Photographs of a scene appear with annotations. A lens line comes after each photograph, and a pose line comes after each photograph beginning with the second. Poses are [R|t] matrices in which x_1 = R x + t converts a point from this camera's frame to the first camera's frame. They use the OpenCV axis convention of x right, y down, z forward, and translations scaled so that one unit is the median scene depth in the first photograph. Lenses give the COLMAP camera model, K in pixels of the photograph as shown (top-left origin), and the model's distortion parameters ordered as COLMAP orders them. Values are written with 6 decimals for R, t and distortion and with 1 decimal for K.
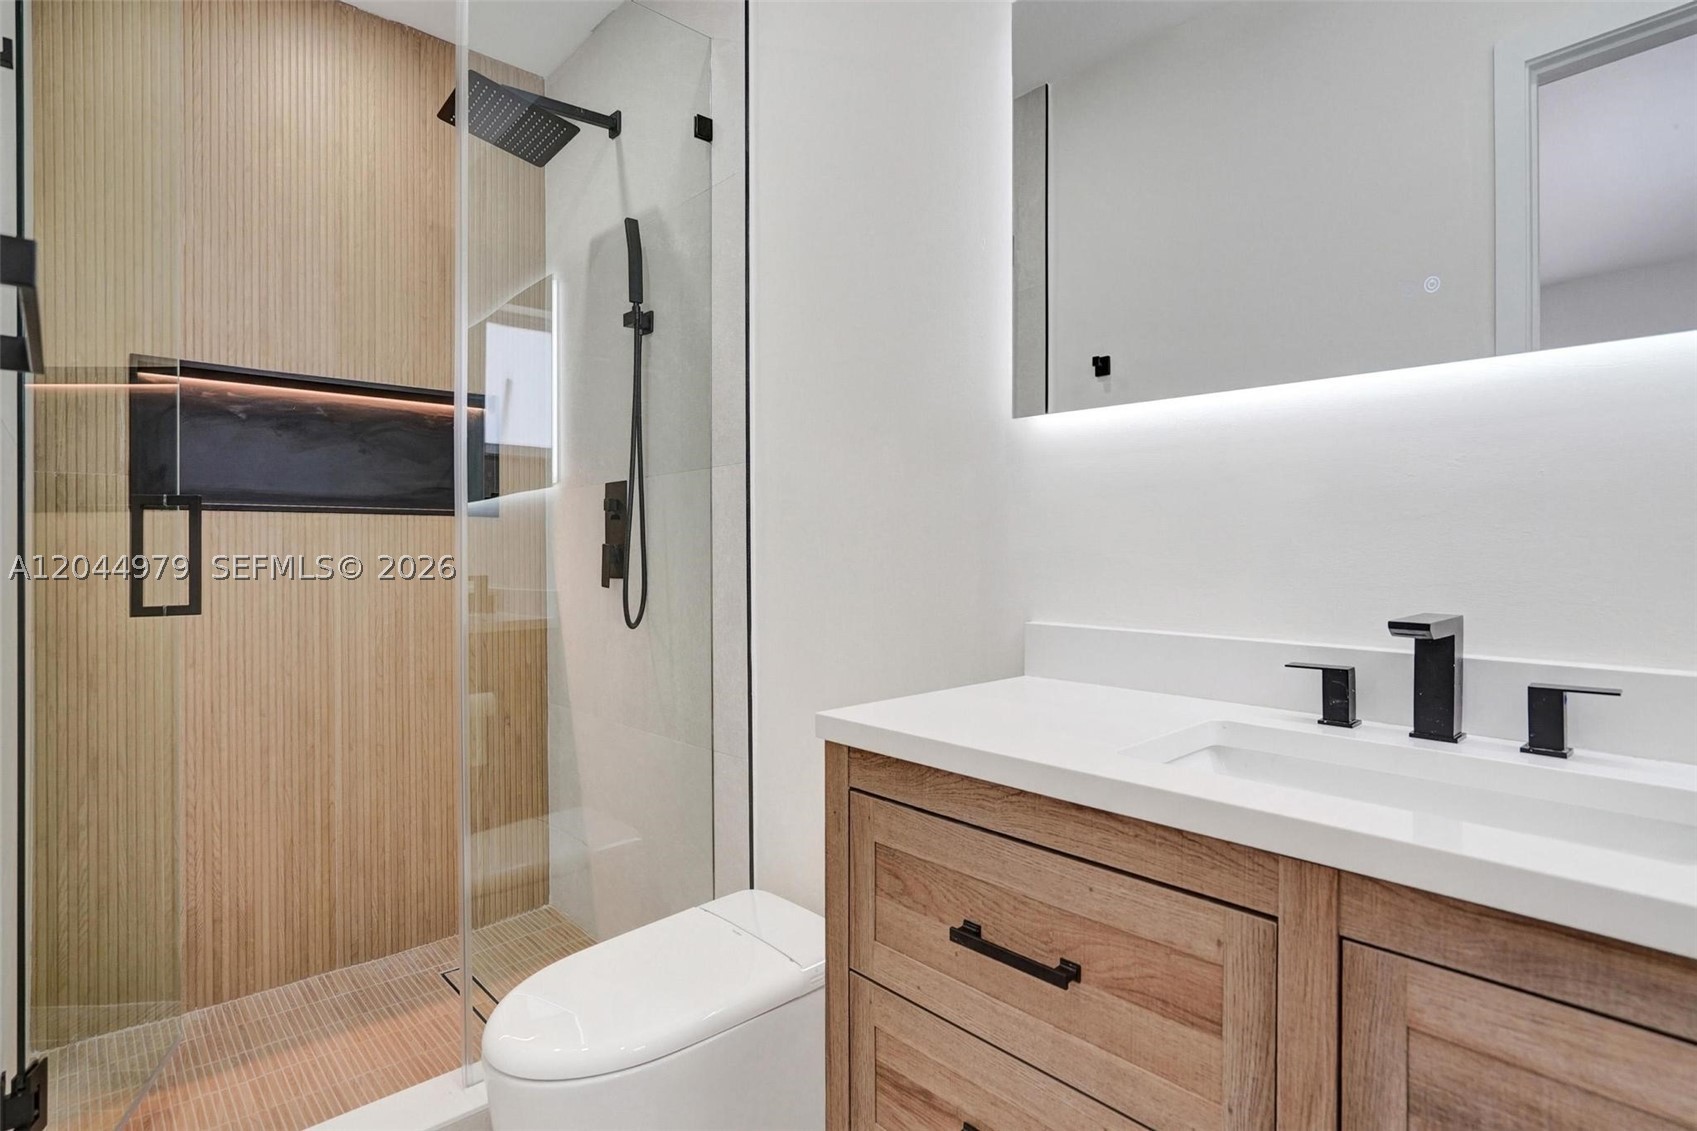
lens RADIAL K [[818.0, 0, 839.8], [0, 818.0, 562.4], [0, 0, 1]] dist [-0.032812, 0.016736]
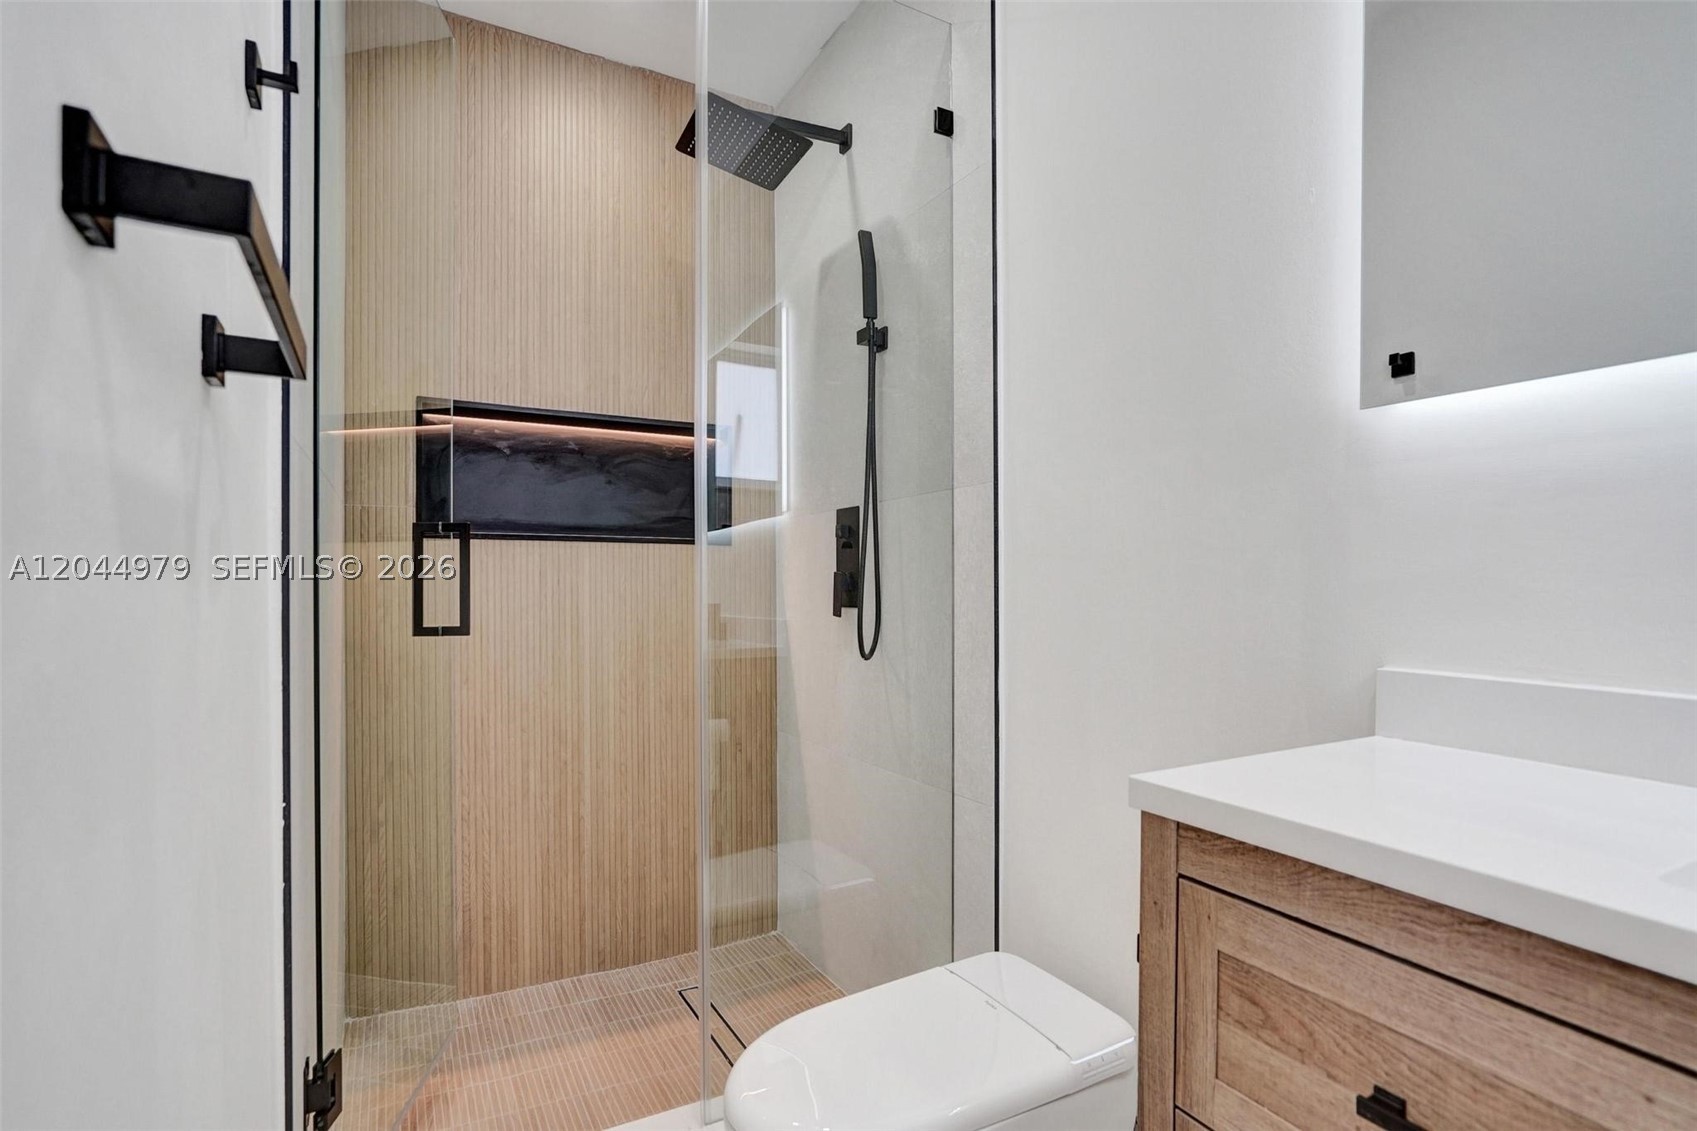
lens RADIAL K [[796.2, 0, 855.2], [0, 796.2, 624.8], [0, 0, 1]] dist [-0.044669, 0.034101]
pose [[0.973423, 0.019340, -0.228197, -0.054187], [-0.011313, 0.999272, 0.036431, 0.006075], [0.228735, -0.032881, 0.972933, 0.091614]]
